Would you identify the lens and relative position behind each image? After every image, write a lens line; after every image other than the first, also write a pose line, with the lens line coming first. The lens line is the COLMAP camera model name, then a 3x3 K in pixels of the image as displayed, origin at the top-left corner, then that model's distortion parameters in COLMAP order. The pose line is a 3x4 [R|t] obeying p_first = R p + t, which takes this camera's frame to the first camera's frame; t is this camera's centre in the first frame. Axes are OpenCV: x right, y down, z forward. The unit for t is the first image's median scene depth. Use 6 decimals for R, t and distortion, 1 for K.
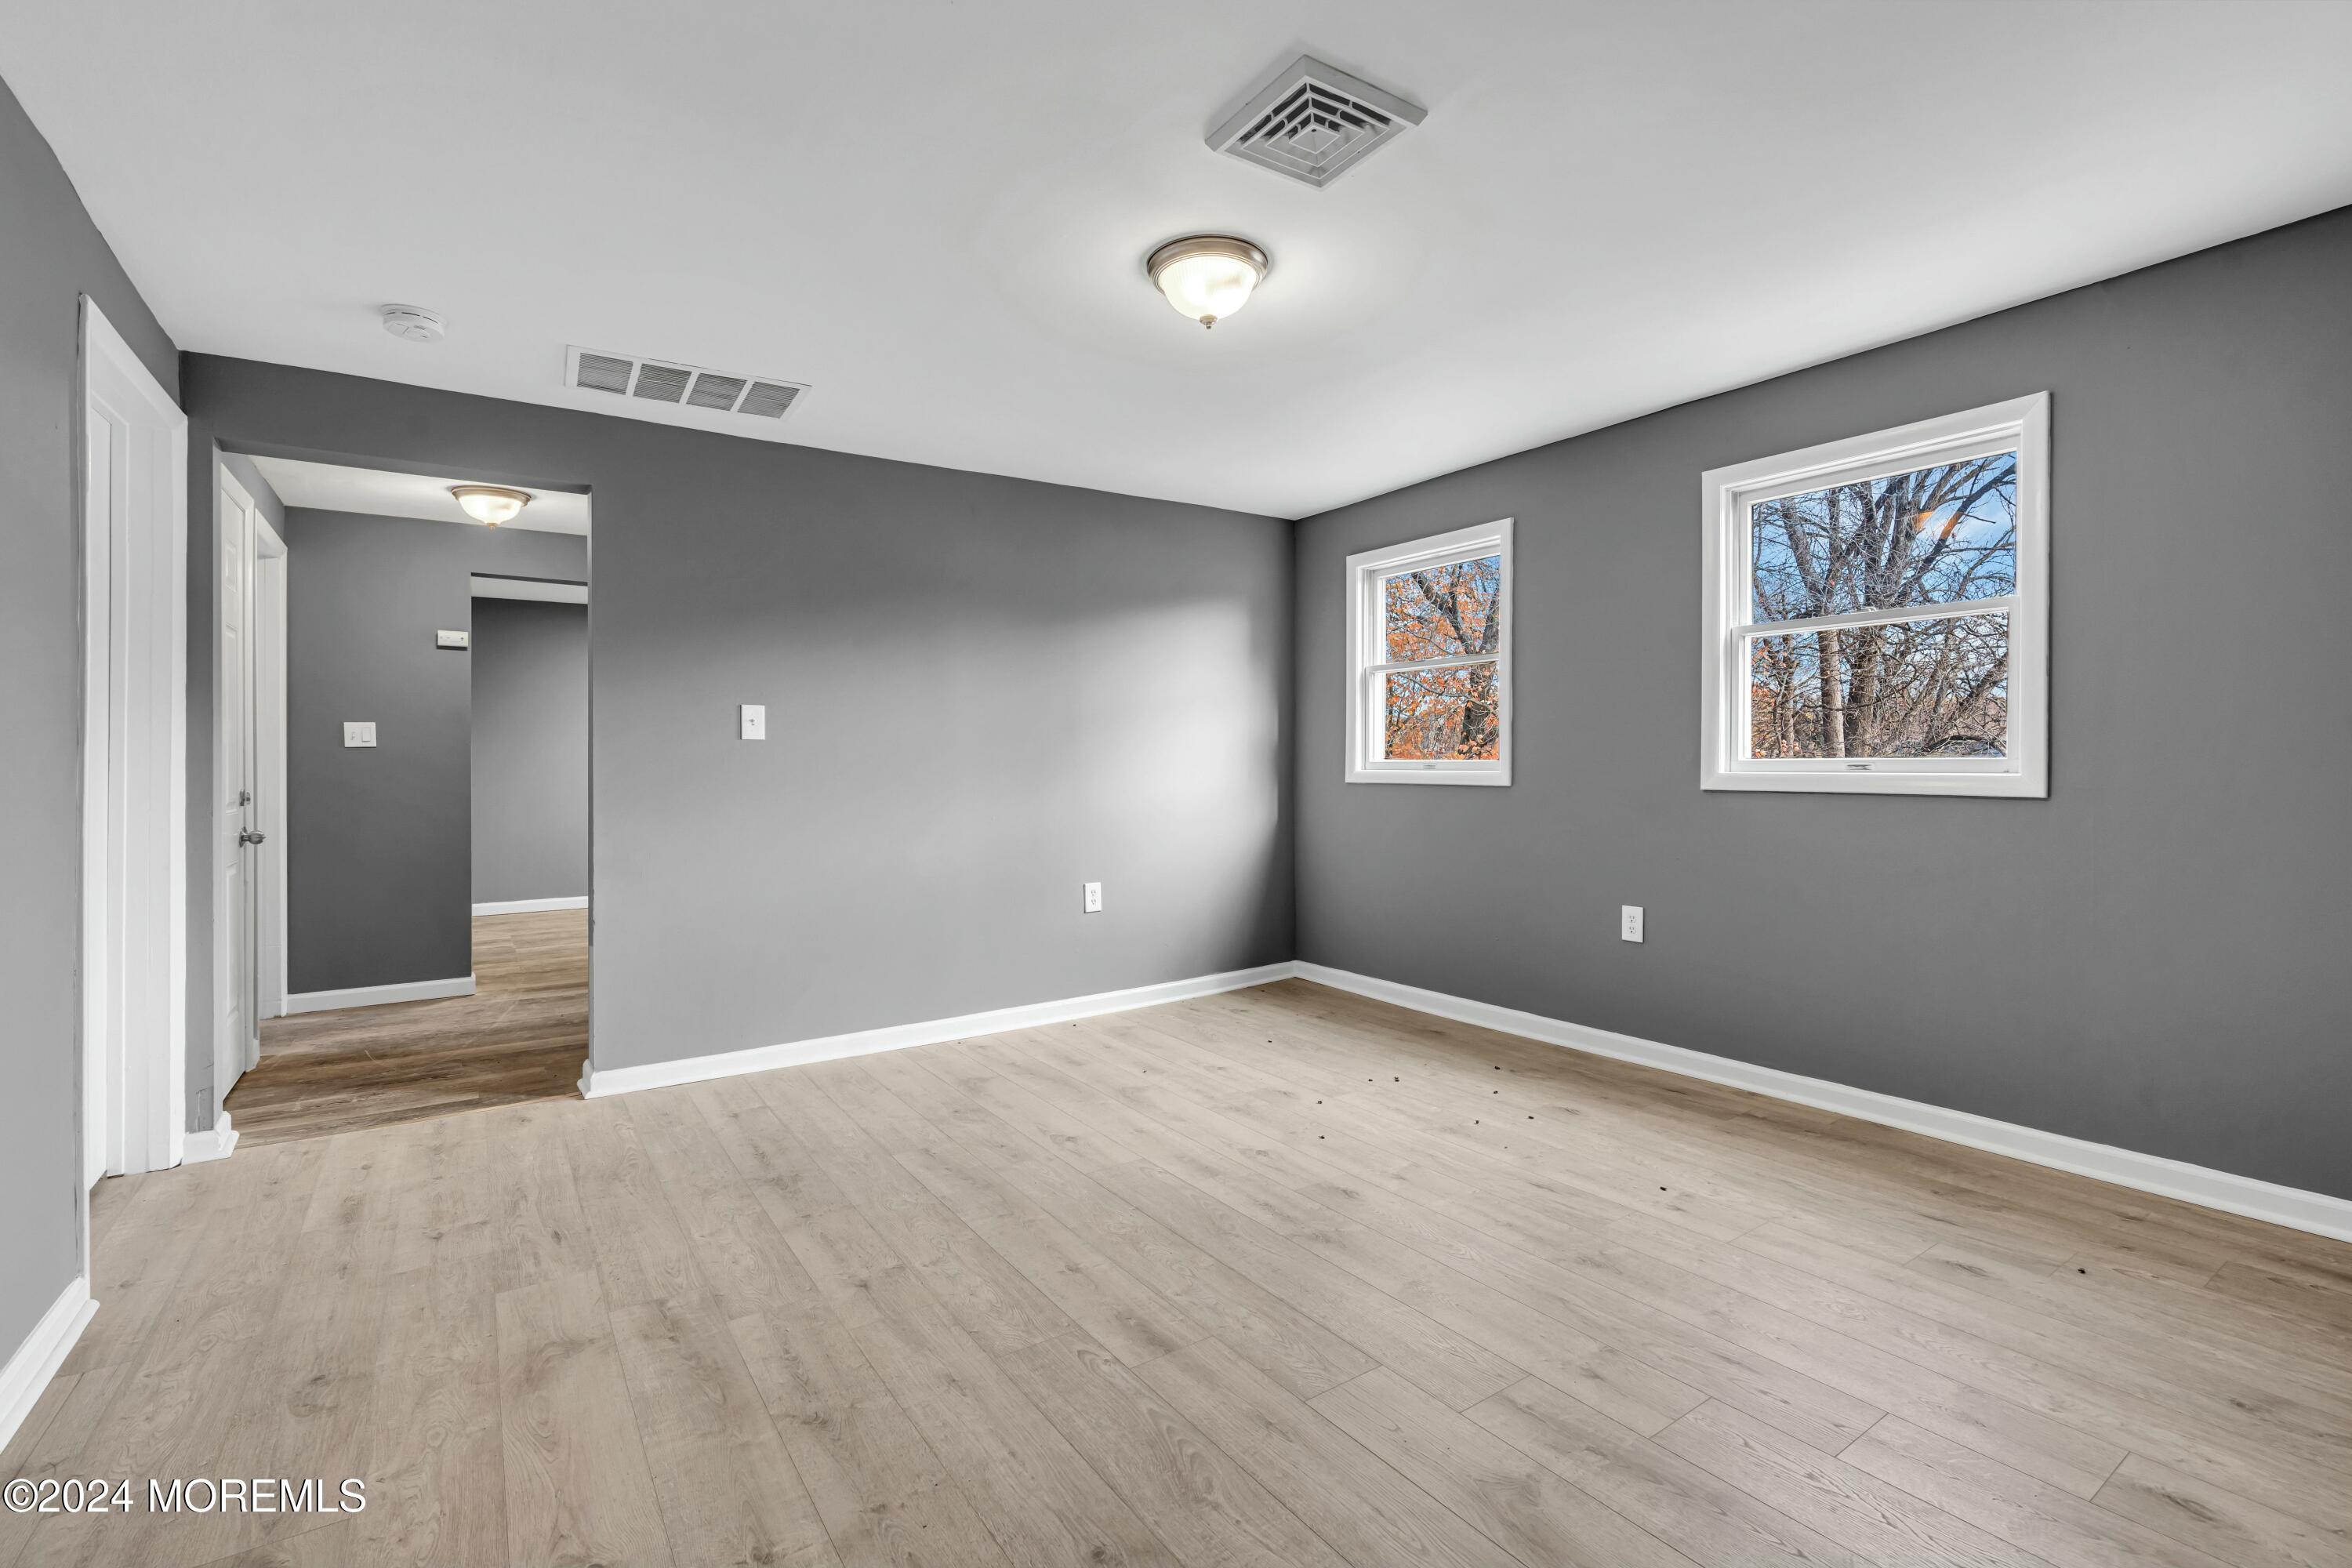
lens RADIAL K [[1050.8, 0, 1178.0], [0, 1050.8, 783.2], [0, 0, 1]] dist [-0.013790, 0.003225]
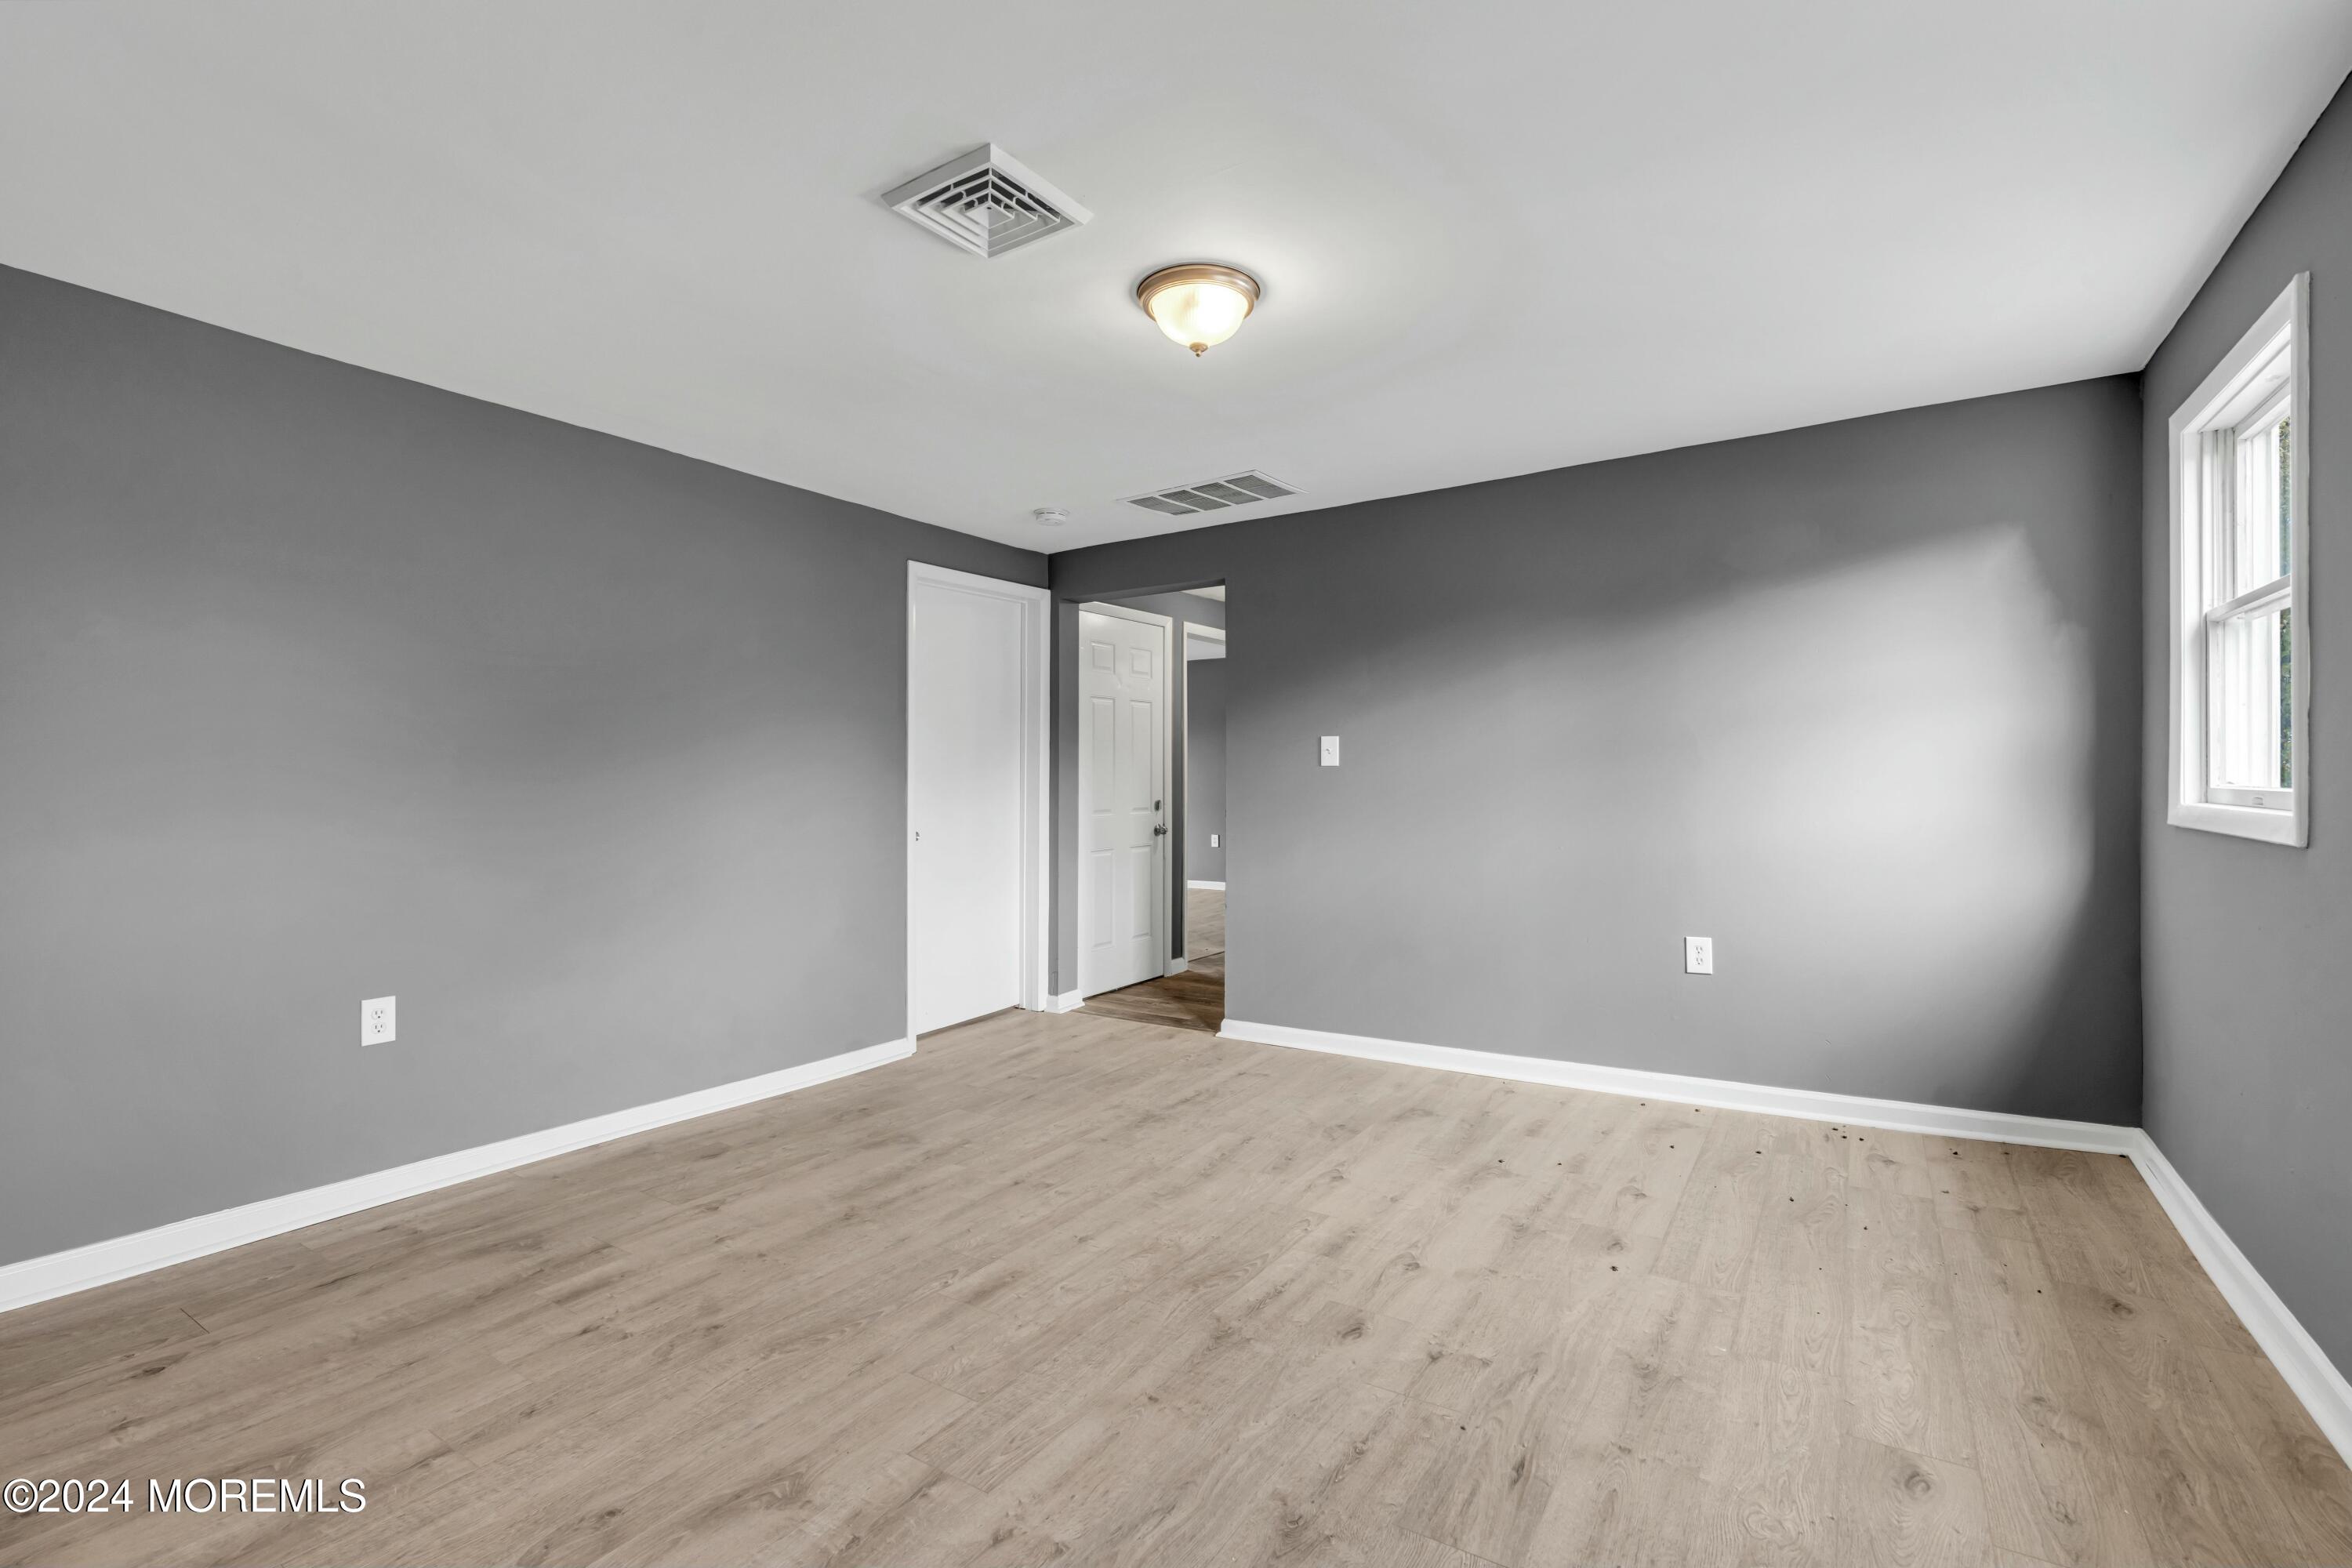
lens RADIAL K [[1050.8, 0, 1170.0], [0, 1050.8, 775.4], [0, 0, 1]] dist [-0.013790, 0.003225]
pose [[0.381087, -0.001288, -0.924538, 0.829704], [-0.012097, 0.999906, -0.006379, -0.029508], [0.924460, 0.013615, 0.381036, 0.539938]]
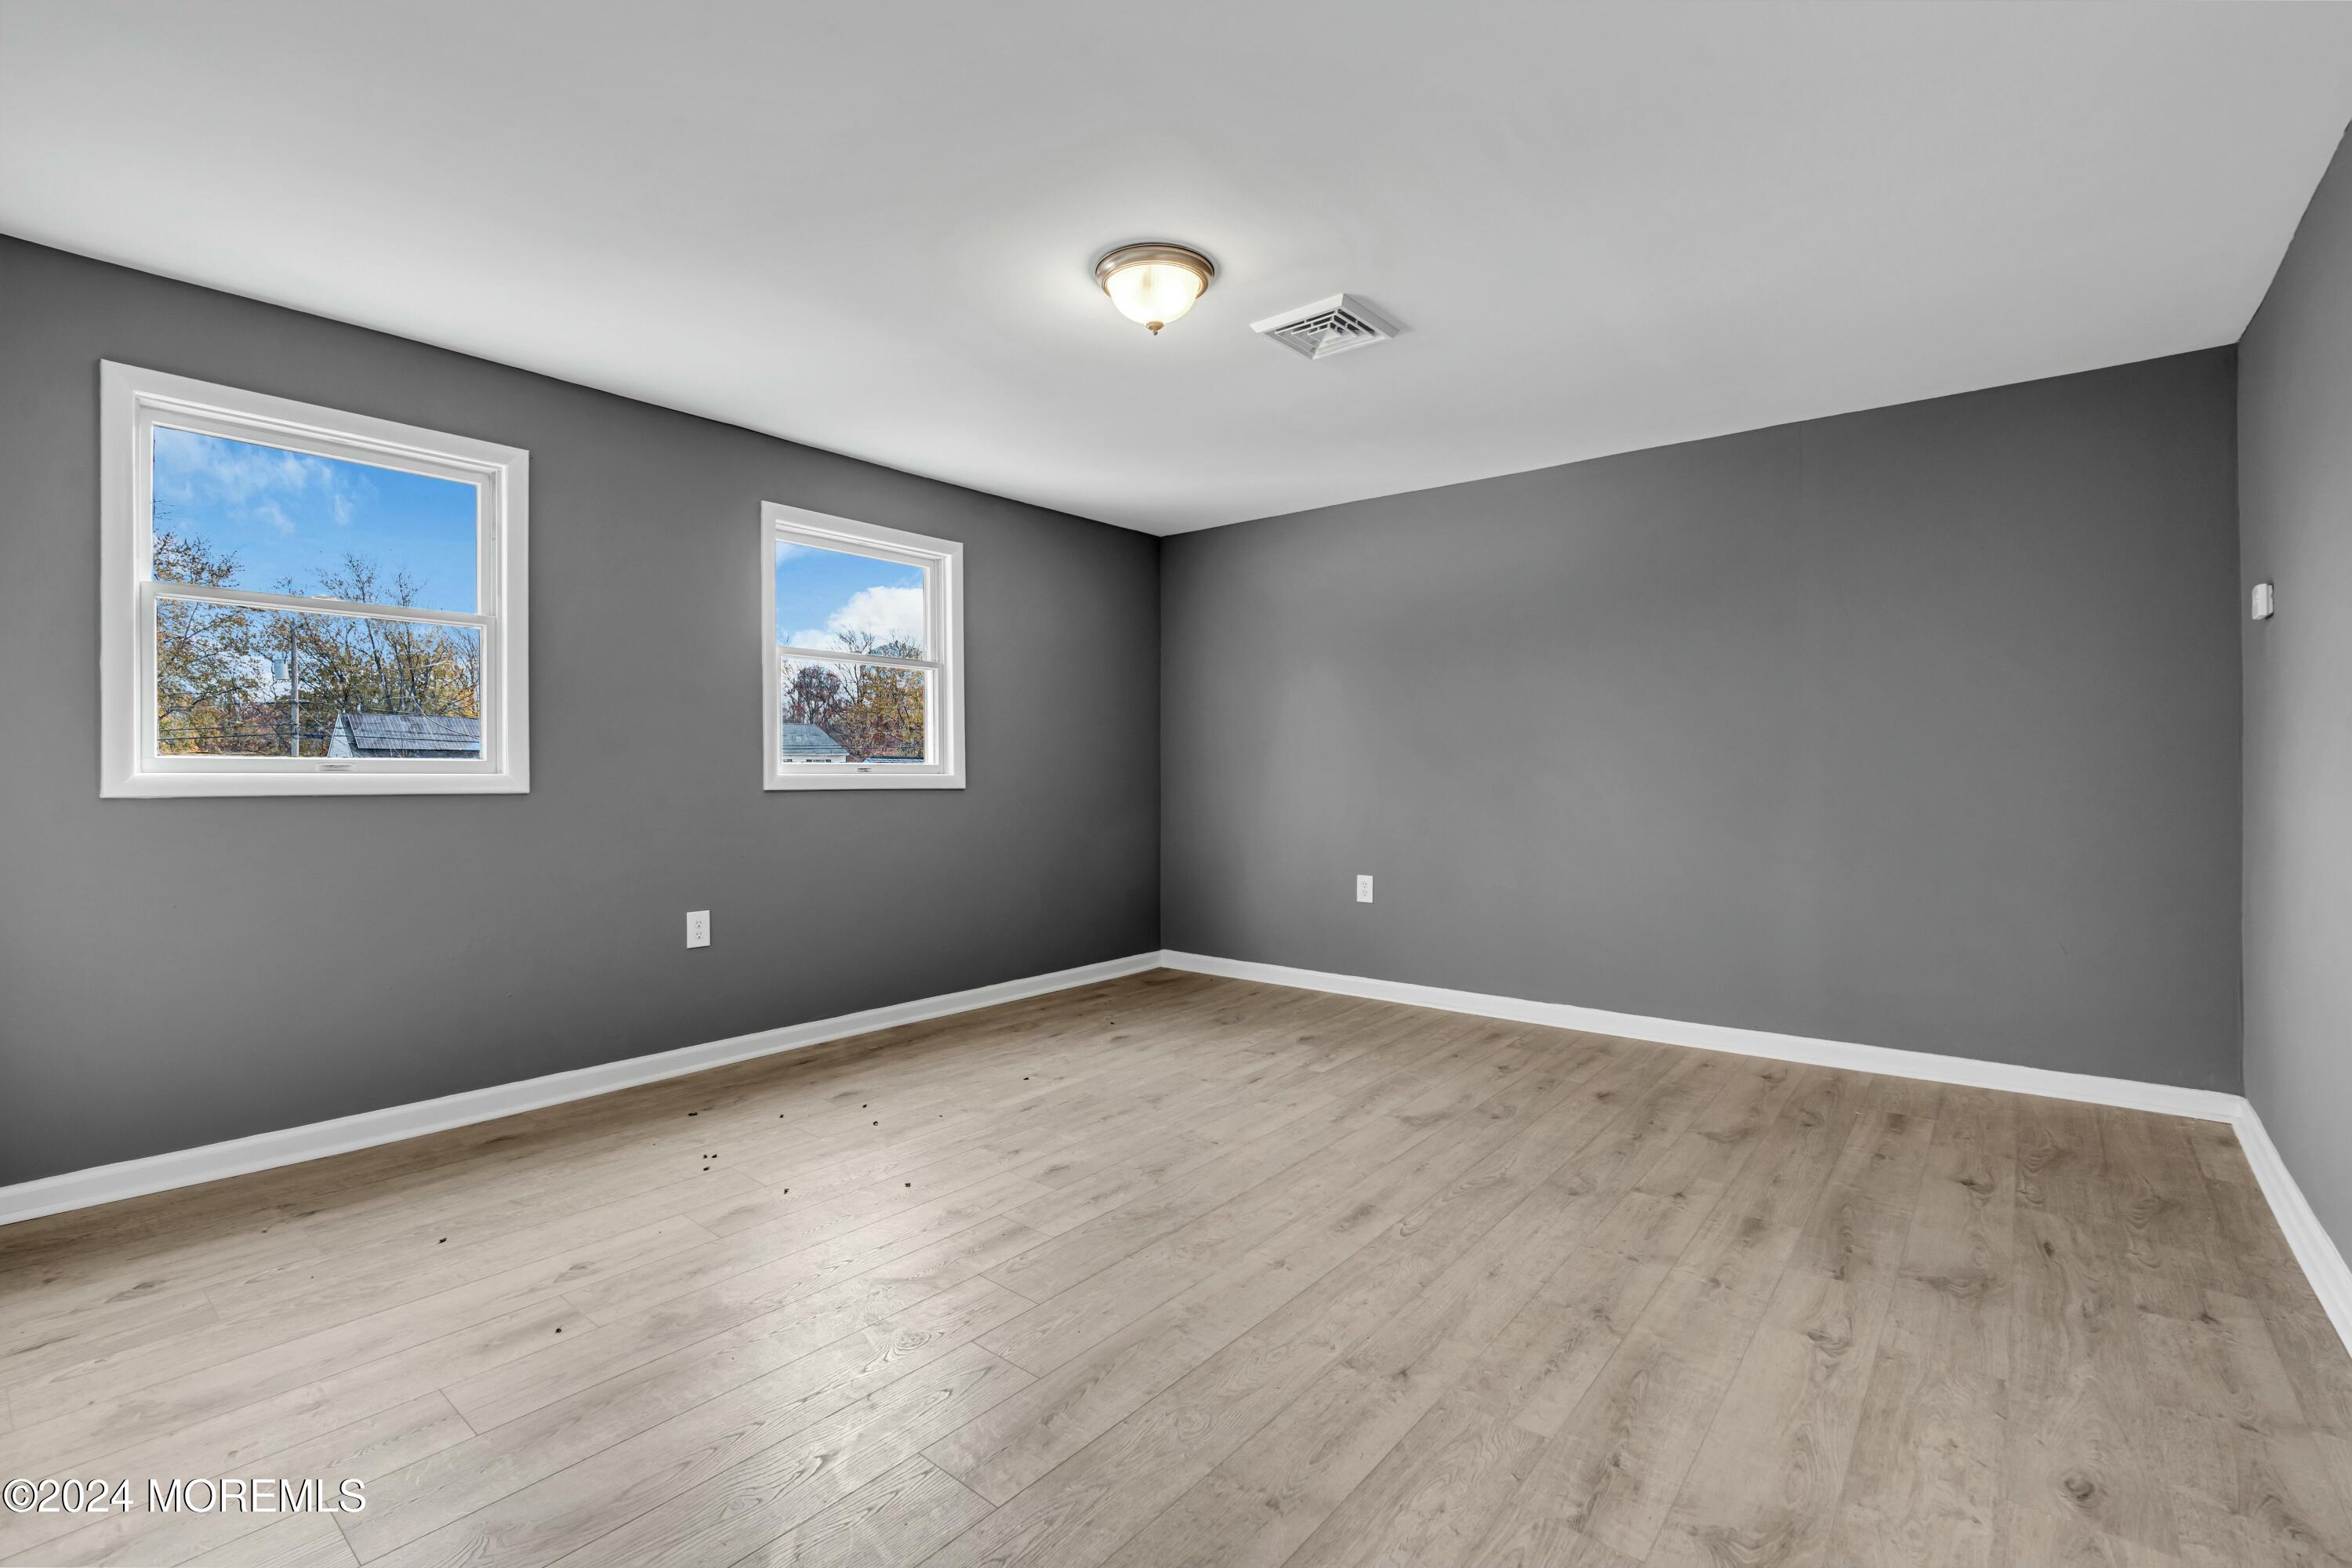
lens RADIAL K [[1050.8, 0, 1184.8], [0, 1050.8, 769.1], [0, 0, 1]] dist [-0.013790, 0.003225]
pose [[-0.291617, 0.009373, 0.956489, -0.859115], [0.021076, 0.999772, -0.003371, -0.003348], [-0.956303, 0.019176, -0.291748, 1.142387]]
